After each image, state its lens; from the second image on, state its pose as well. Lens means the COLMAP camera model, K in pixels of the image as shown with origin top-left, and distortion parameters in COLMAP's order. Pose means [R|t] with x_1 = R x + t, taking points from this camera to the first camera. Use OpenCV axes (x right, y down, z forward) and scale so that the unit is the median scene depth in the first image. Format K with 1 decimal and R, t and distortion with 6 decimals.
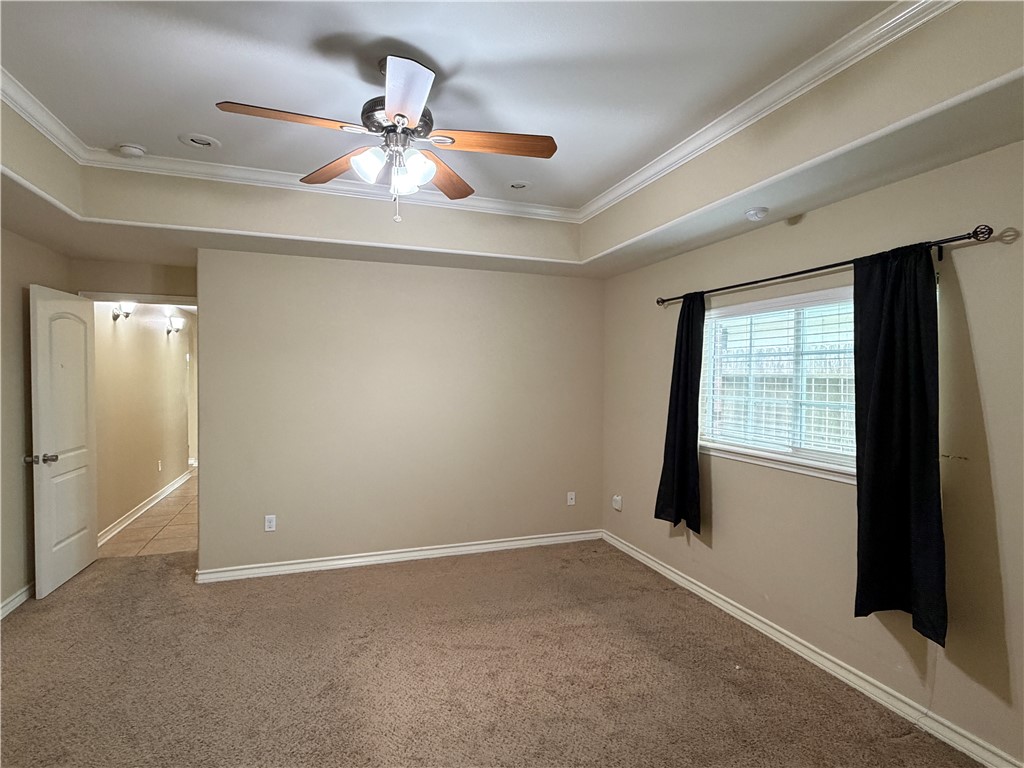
lens RADIAL K [[527.8, 0, 507.3], [0, 527.8, 384.0], [0, 0, 1]] dist [0.019695, -0.002449]
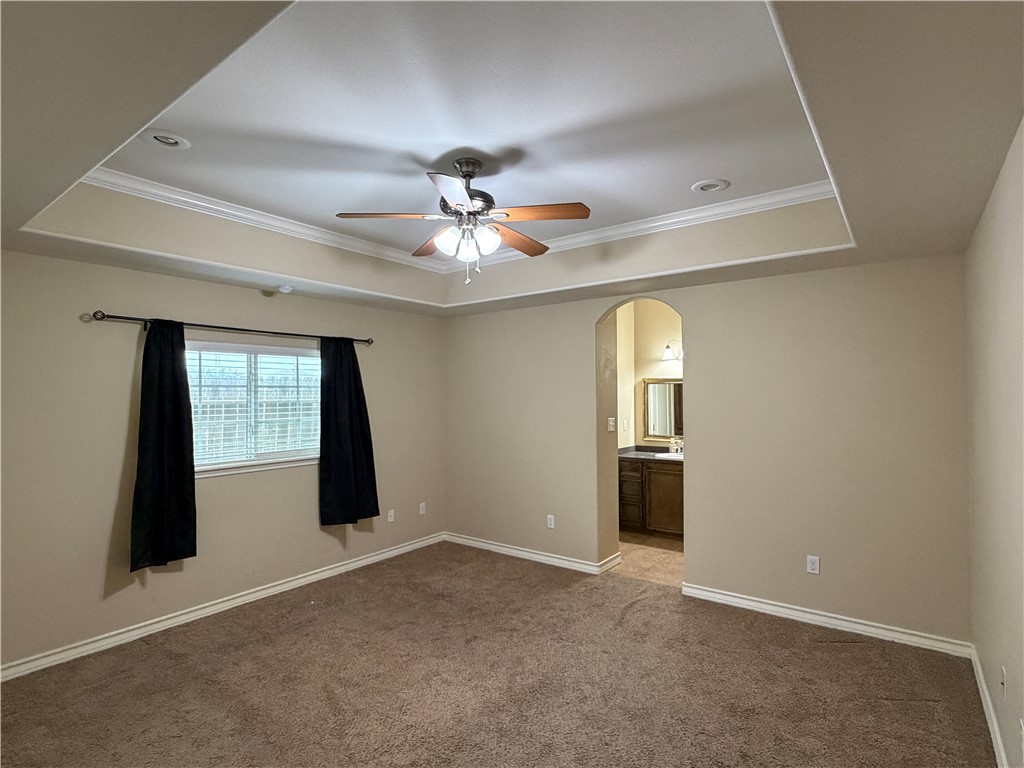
lens RADIAL K [[527.8, 0, 506.3], [0, 527.8, 387.1], [0, 0, 1]] dist [0.019695, -0.002449]
pose [[-0.541759, 0.013290, 0.840429, -1.040074], [0.021932, 0.999758, -0.001672, -0.041180], [-0.840248, 0.017526, -0.541919, 1.279403]]
